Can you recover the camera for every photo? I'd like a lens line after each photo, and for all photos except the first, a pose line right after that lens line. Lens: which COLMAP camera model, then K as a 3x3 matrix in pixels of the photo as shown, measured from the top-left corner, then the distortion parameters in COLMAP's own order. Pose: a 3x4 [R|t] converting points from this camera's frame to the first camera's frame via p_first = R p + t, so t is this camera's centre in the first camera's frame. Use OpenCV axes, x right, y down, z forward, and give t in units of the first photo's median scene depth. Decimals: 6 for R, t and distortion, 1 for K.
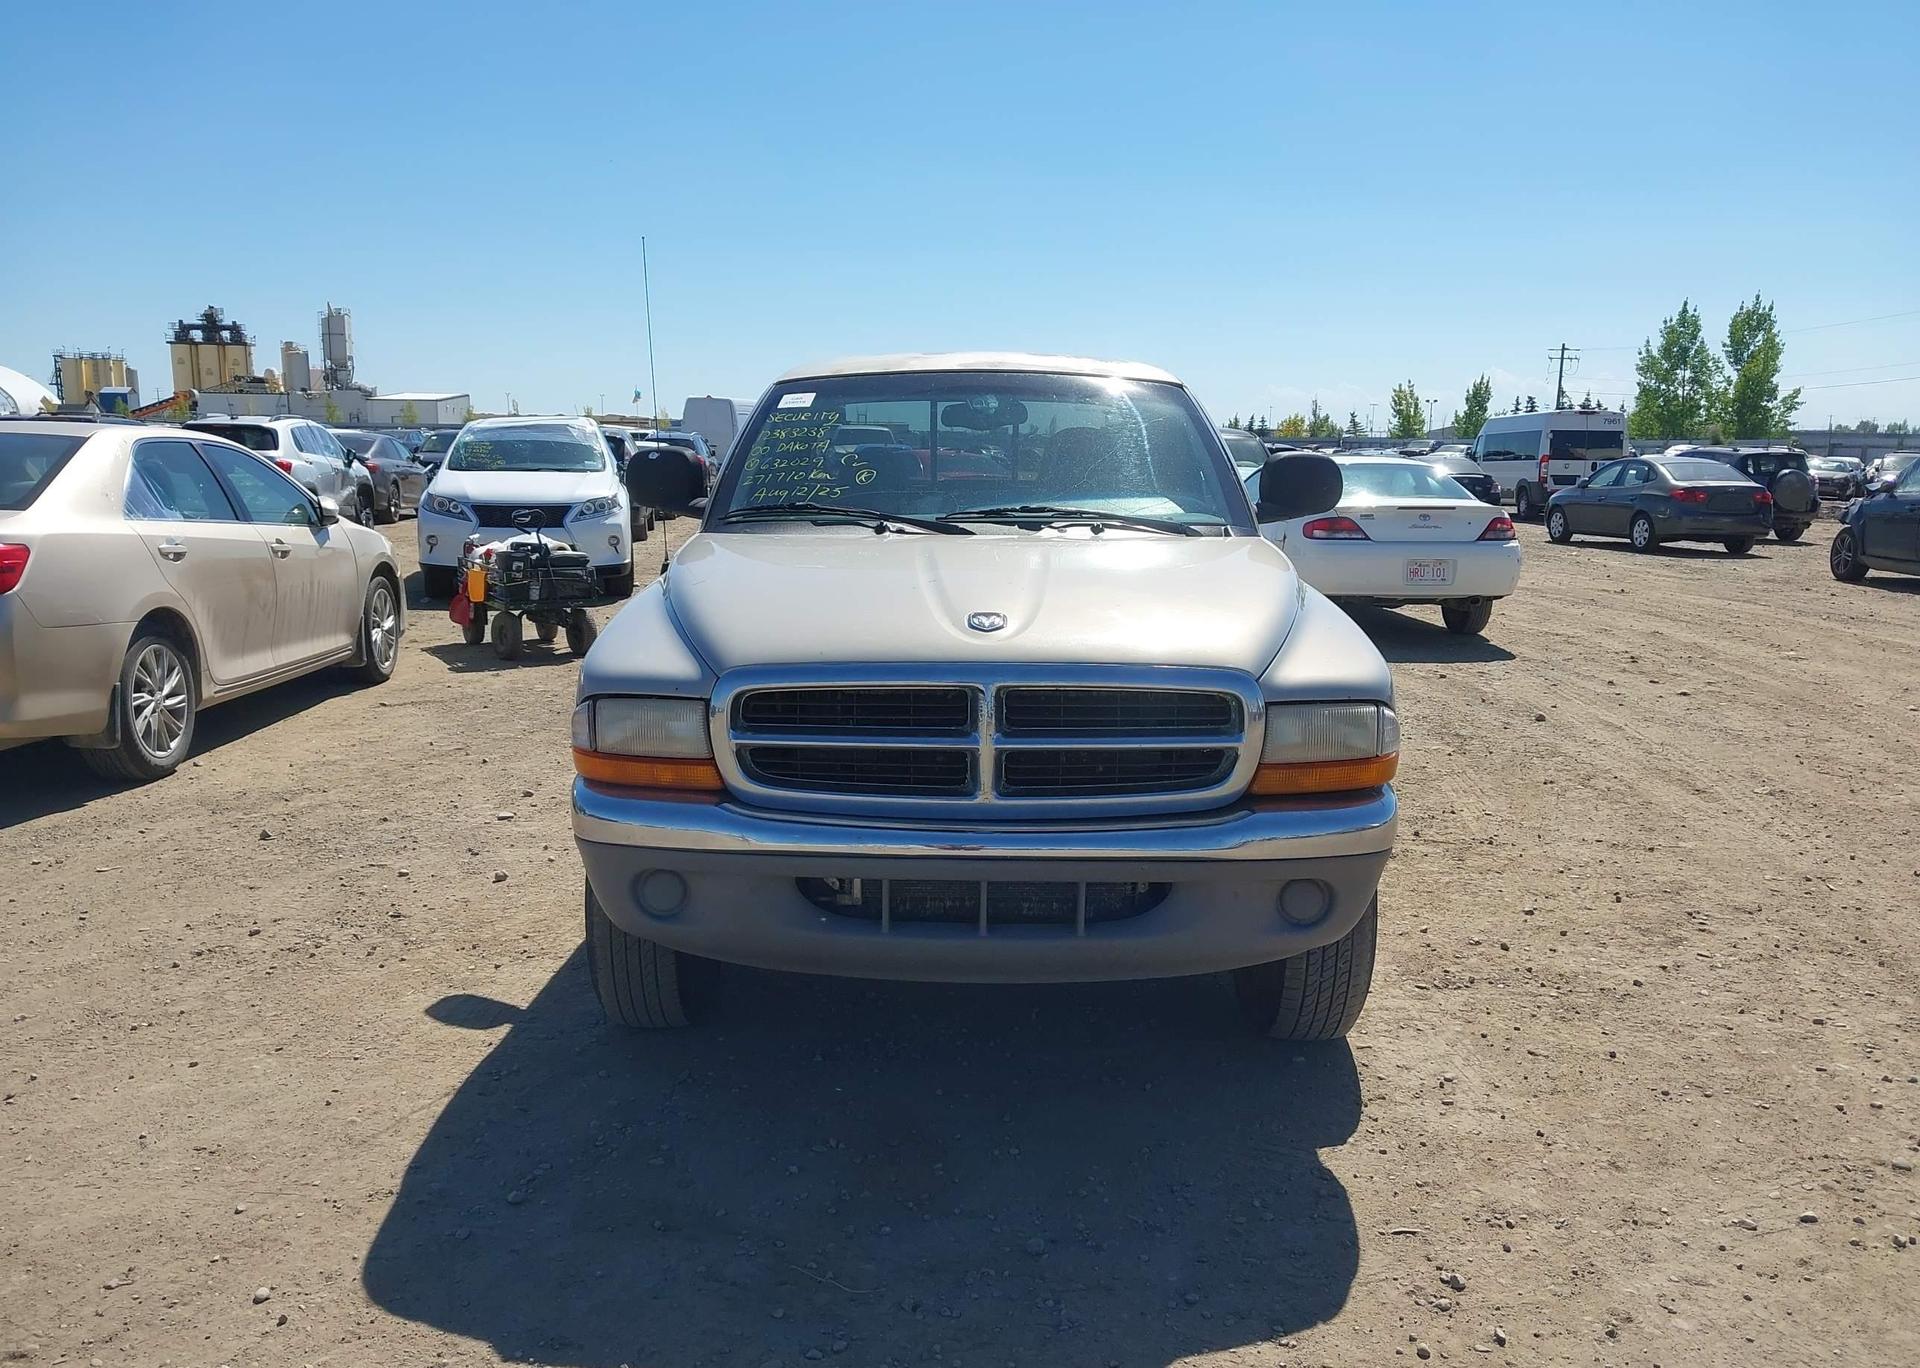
lens RADIAL K [[1518.5, 0, 960.5], [0, 1518.5, 686.3], [0, 0, 1]] dist [0.037489, -0.063488]
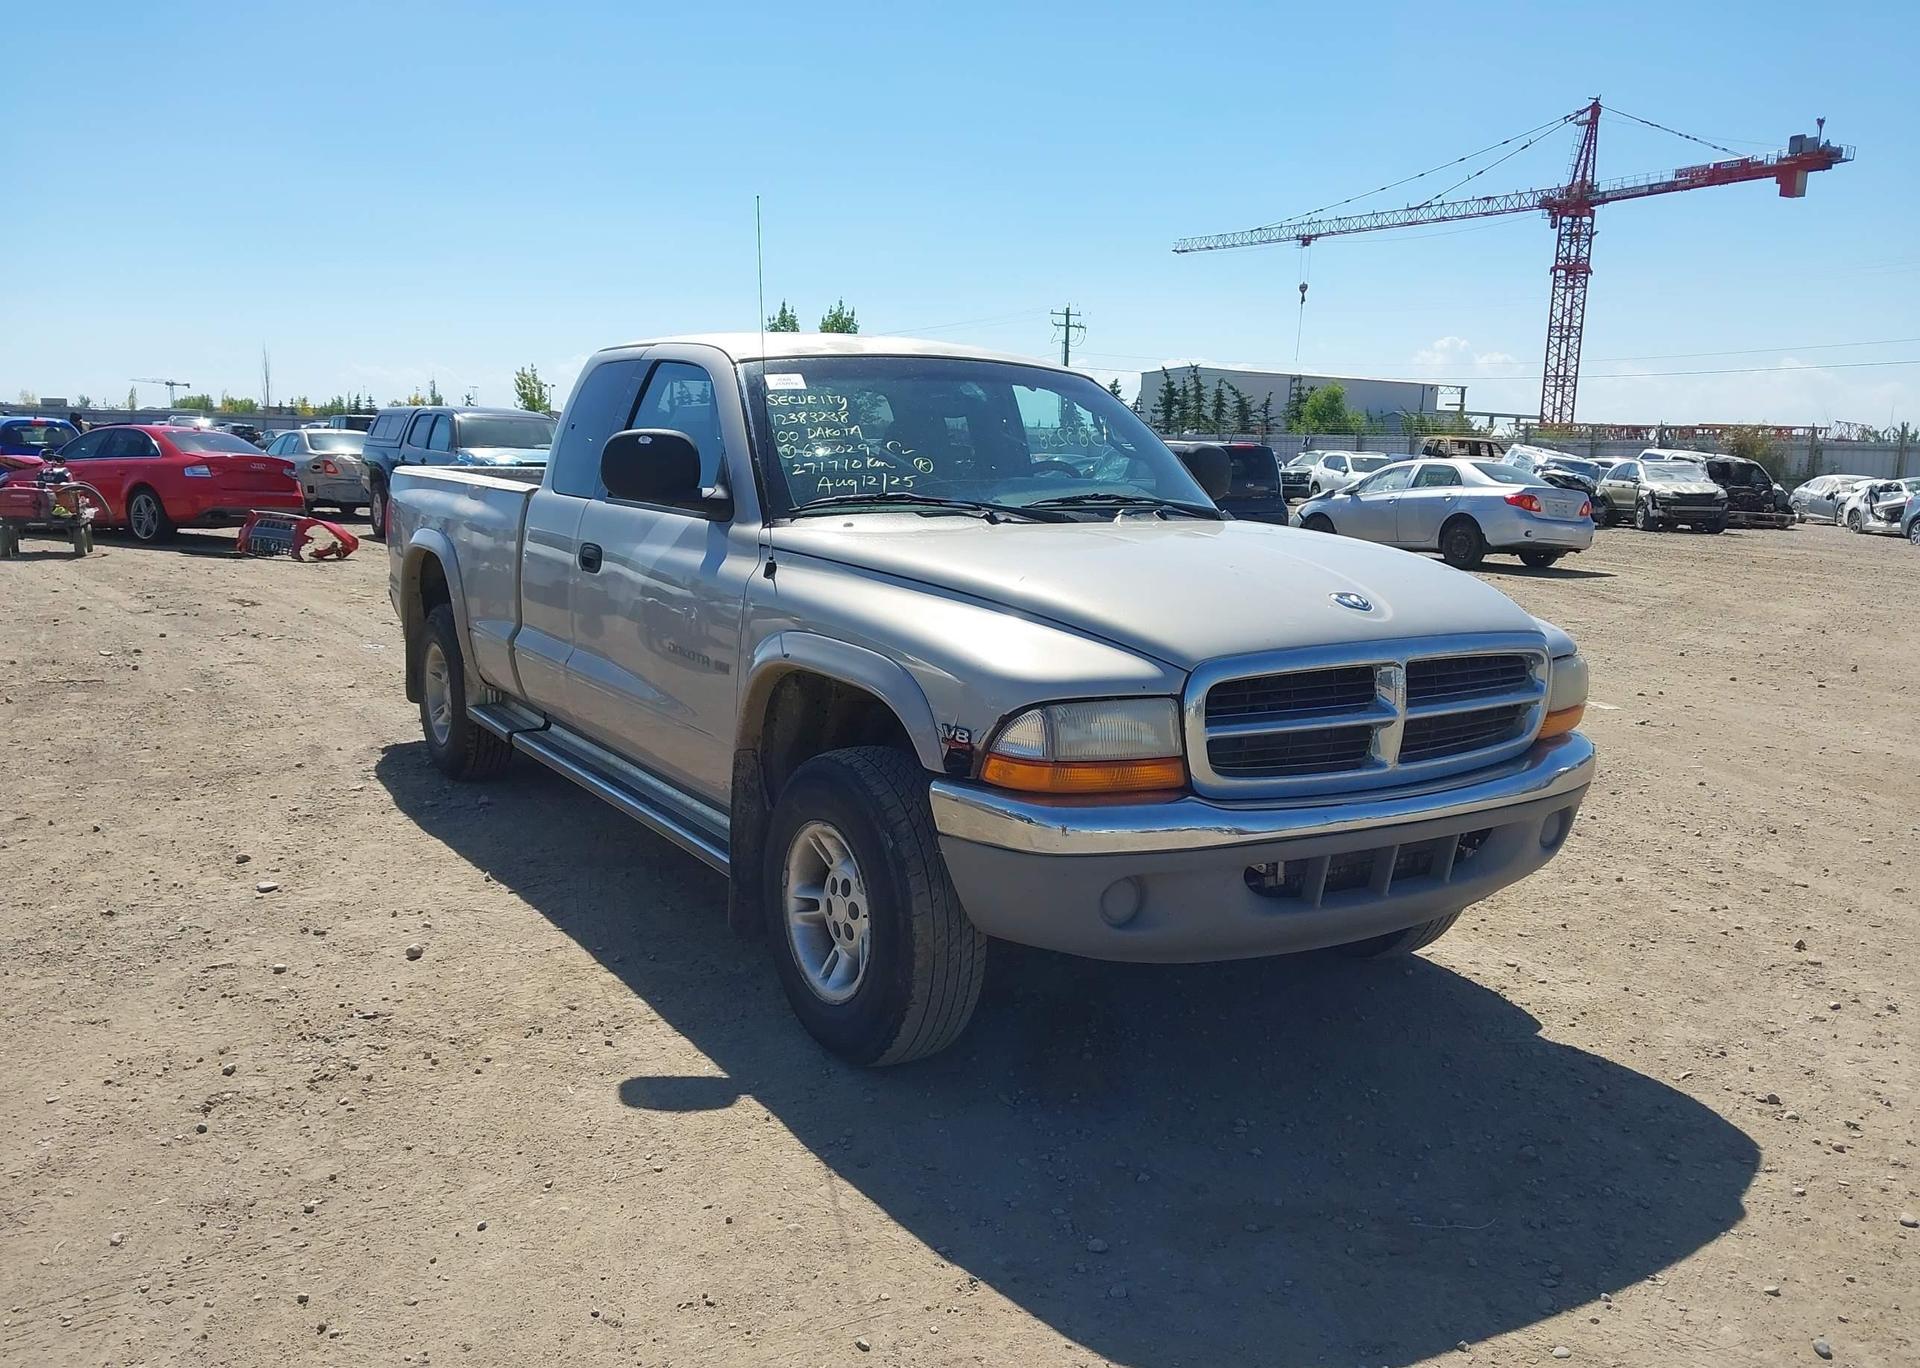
lens RADIAL K [[1518.5, 0, 958.6], [0, 1518.5, 687.0], [0, 0, 1]] dist [0.037489, -0.063488]
pose [[0.841639, -0.076999, 0.534523, -0.027503], [0.071183, 0.996965, 0.031531, -0.001278], [-0.535328, 0.011511, 0.844566, 0.008574]]
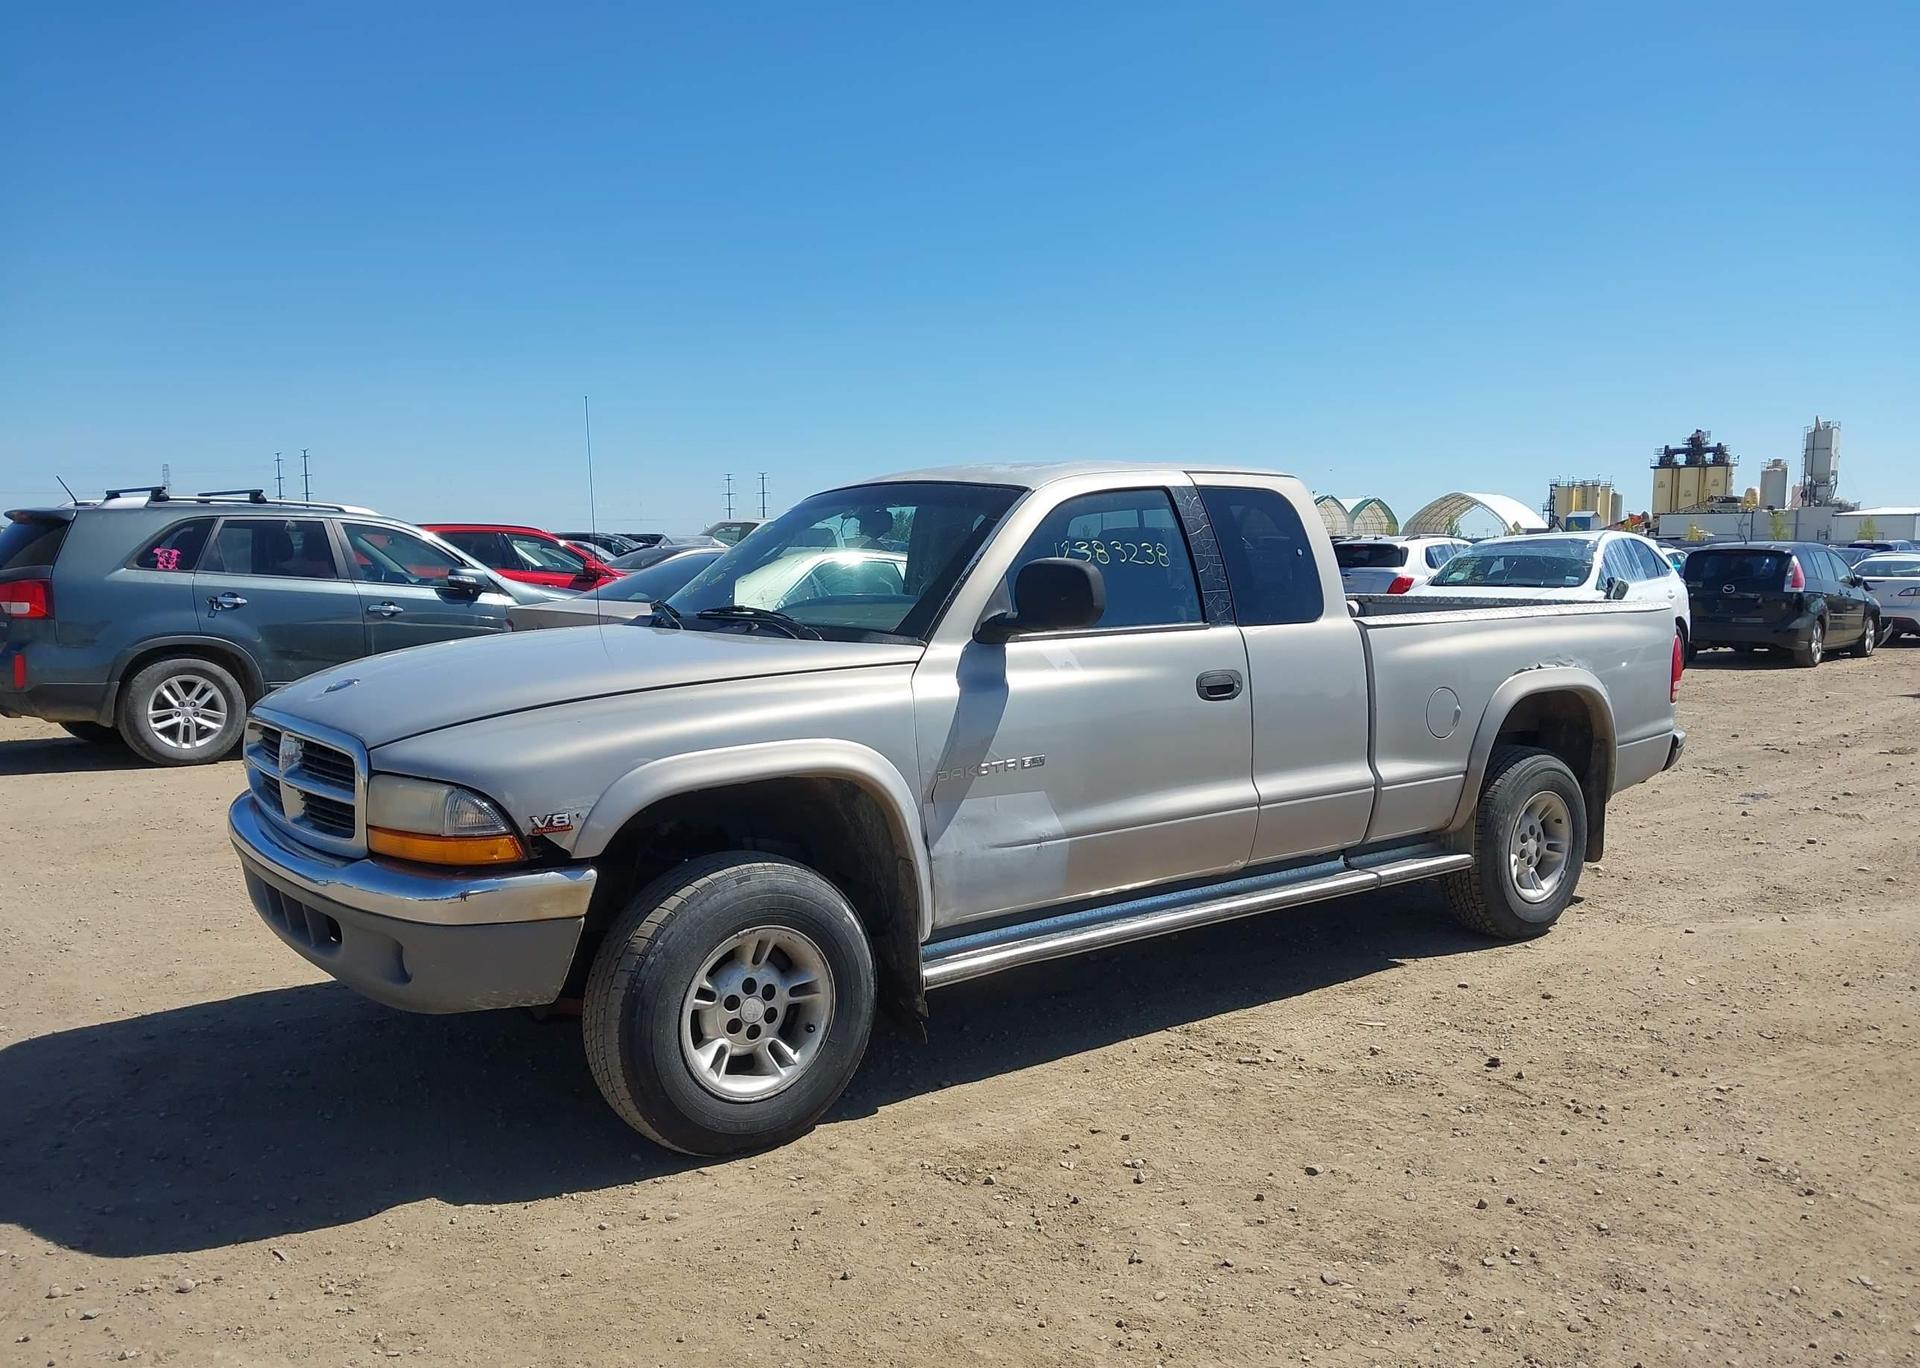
lens RADIAL K [[1518.5, 0, 957.5], [0, 1518.5, 687.4], [0, 0, 1]] dist [0.037489, -0.063488]
pose [[0.616850, 0.060155, -0.784779, 0.045960], [-0.120304, 0.992565, -0.018478, -0.002772], [0.777833, 0.105810, 0.619500, 0.021312]]
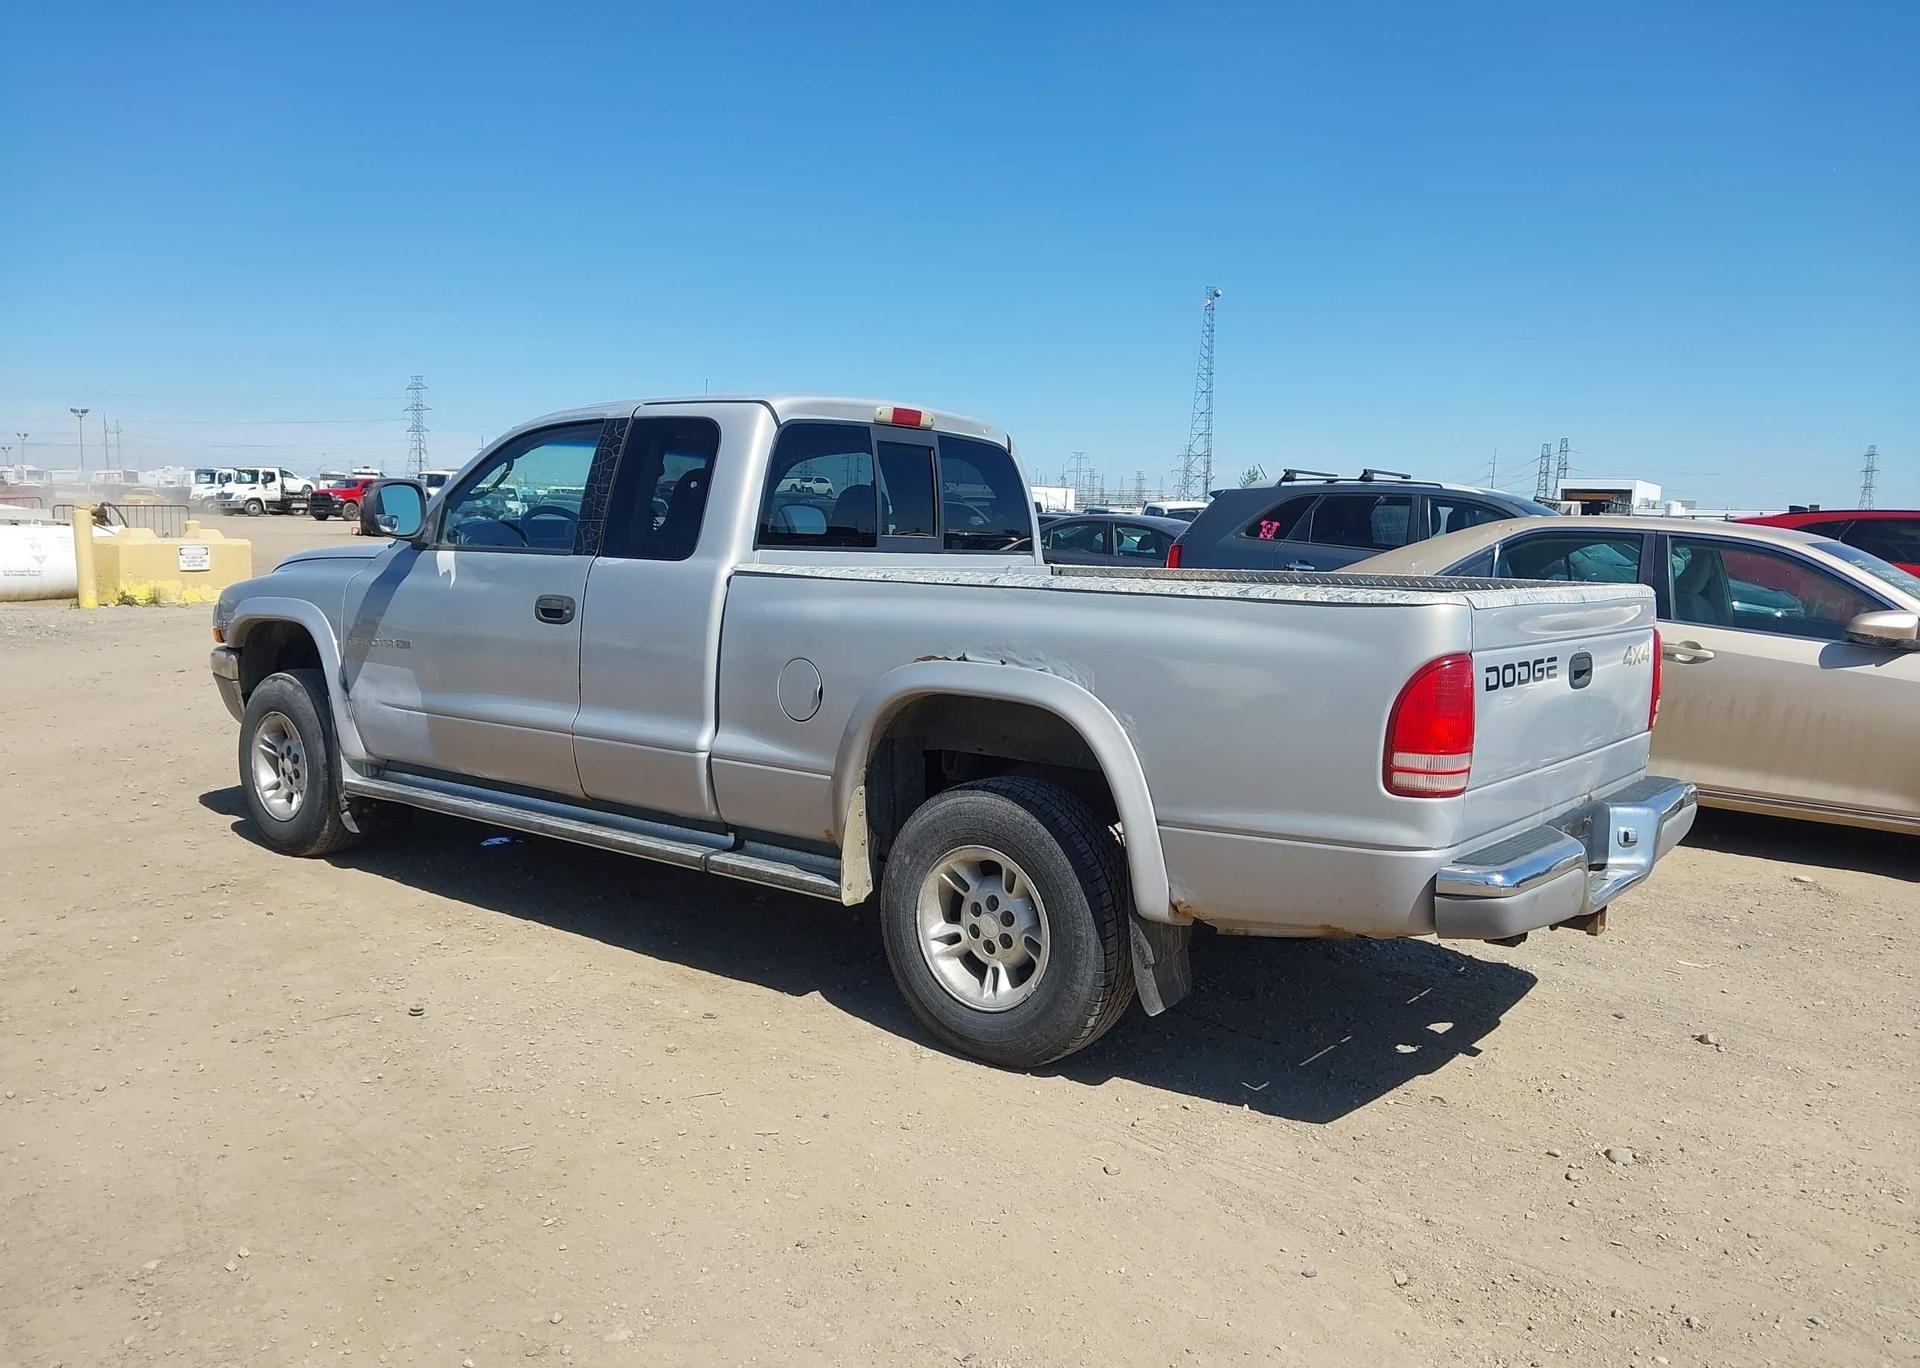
lens RADIAL K [[1518.5, 0, 961.9], [0, 1518.5, 685.1], [0, 0, 1]] dist [0.037489, -0.063488]
pose [[-0.610019, 0.053911, -0.790551, 0.045011], [-0.162994, 0.967810, 0.191771, -0.015175], [0.775442, 0.245839, -0.581596, 0.104682]]
